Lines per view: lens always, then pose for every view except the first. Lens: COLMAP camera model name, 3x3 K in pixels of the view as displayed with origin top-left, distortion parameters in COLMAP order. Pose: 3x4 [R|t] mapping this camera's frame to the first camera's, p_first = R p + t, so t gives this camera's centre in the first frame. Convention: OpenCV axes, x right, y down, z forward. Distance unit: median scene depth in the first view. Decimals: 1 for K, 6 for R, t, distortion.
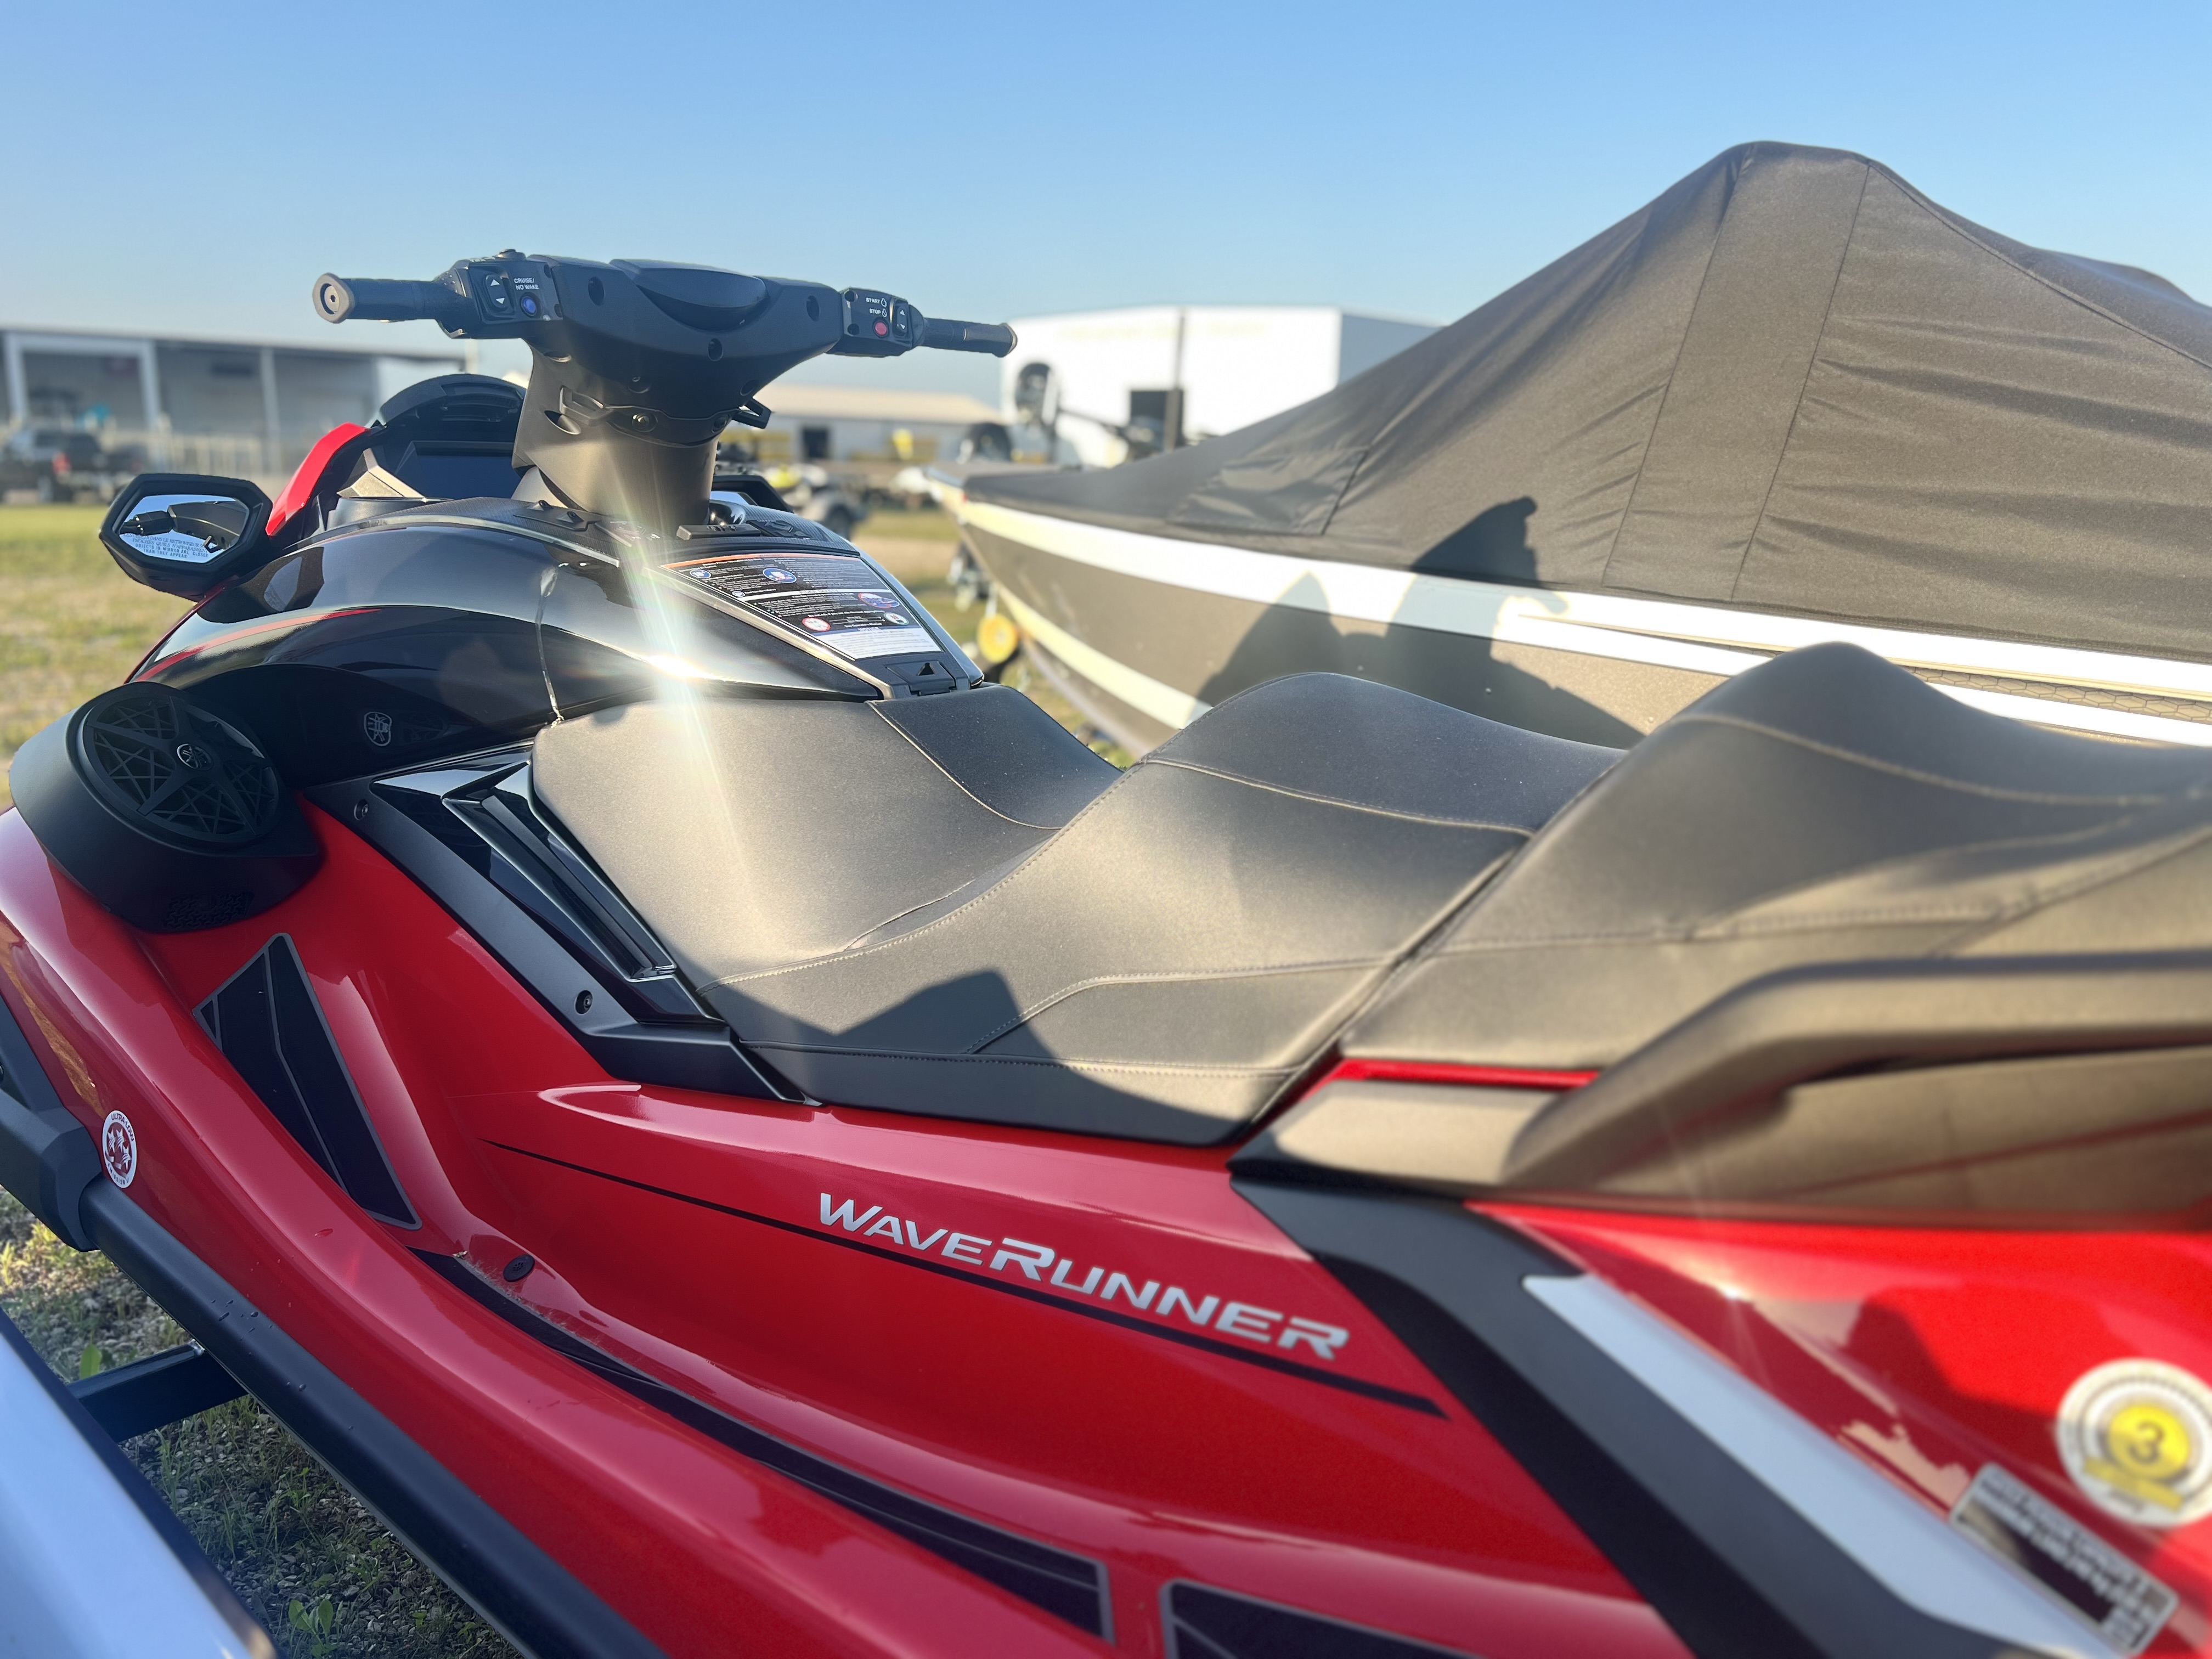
lens RADIAL K [[1585.1, 0, 1106.0], [0, 1585.1, 829.5], [0, 0, 1]] dist [0.058025, -0.066434]
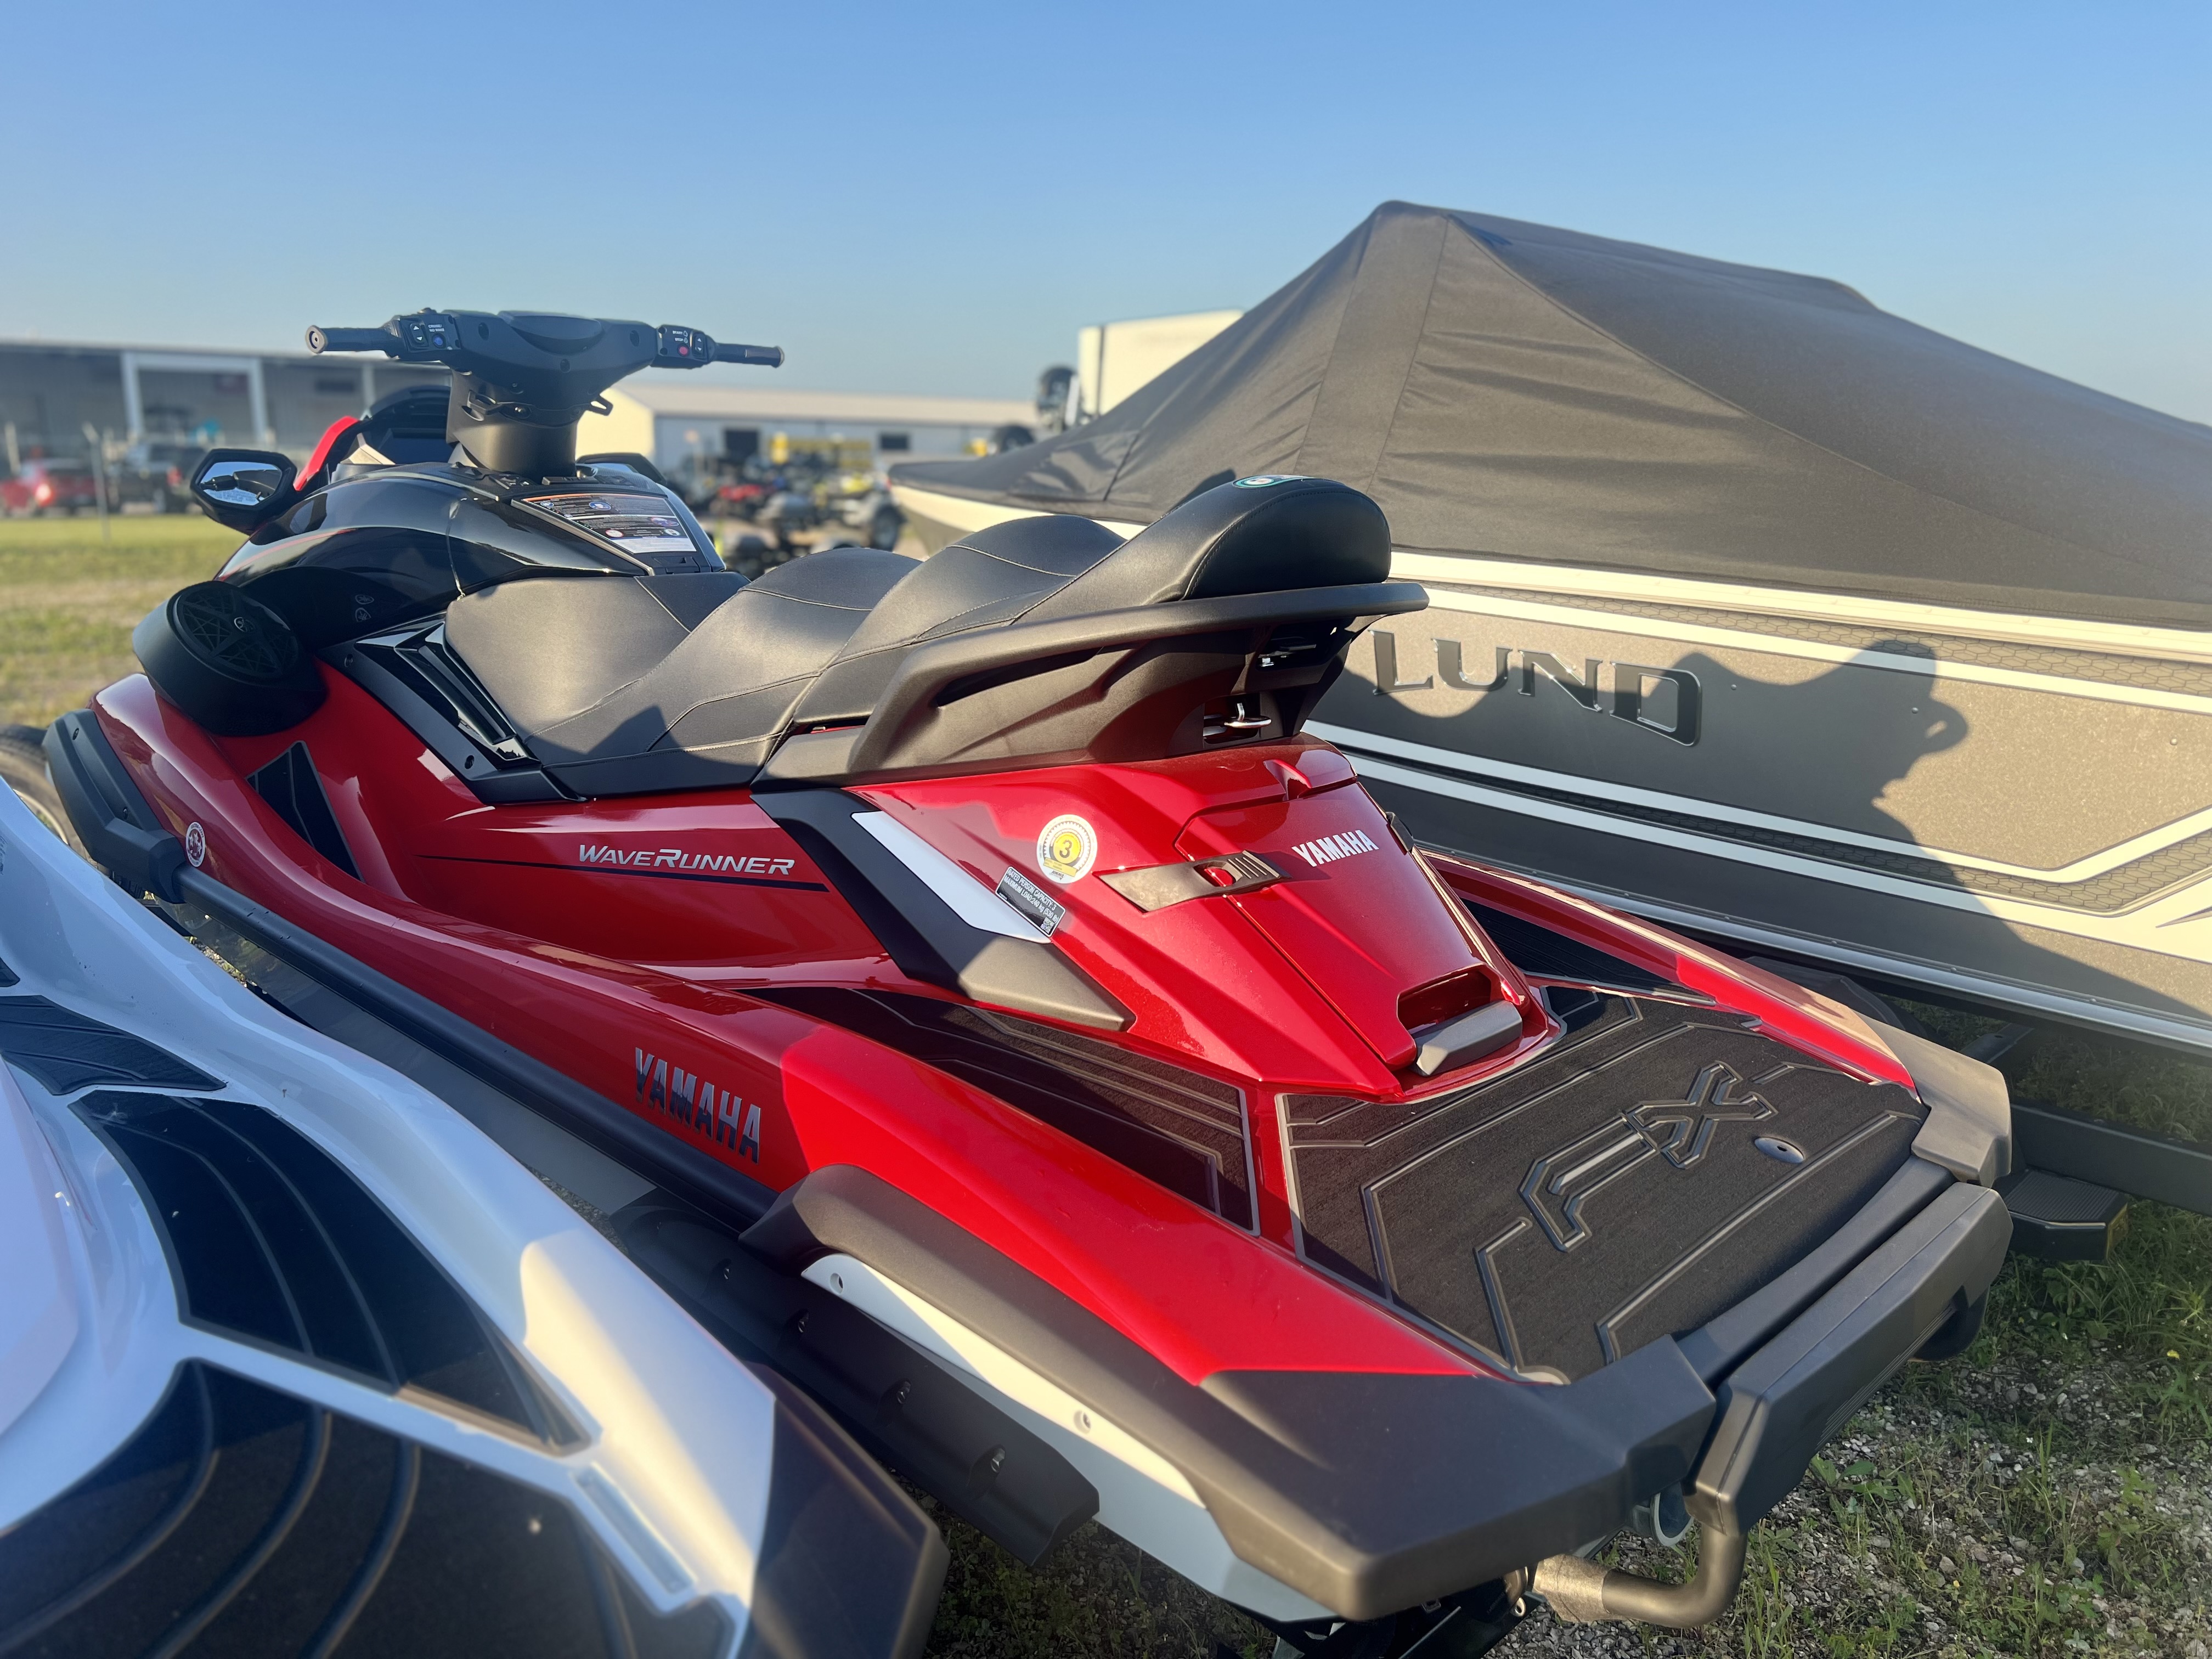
lens RADIAL K [[1658.6, 0, 1147.9], [0, 1658.6, 834.9], [0, 0, 1]] dist [0.066043, -0.077240]
pose [[0.998649, -0.000363, -0.051967, 0.418916], [-0.000256, 0.999929, -0.011894, 0.184689], [0.051967, 0.011891, 0.998578, -0.624805]]
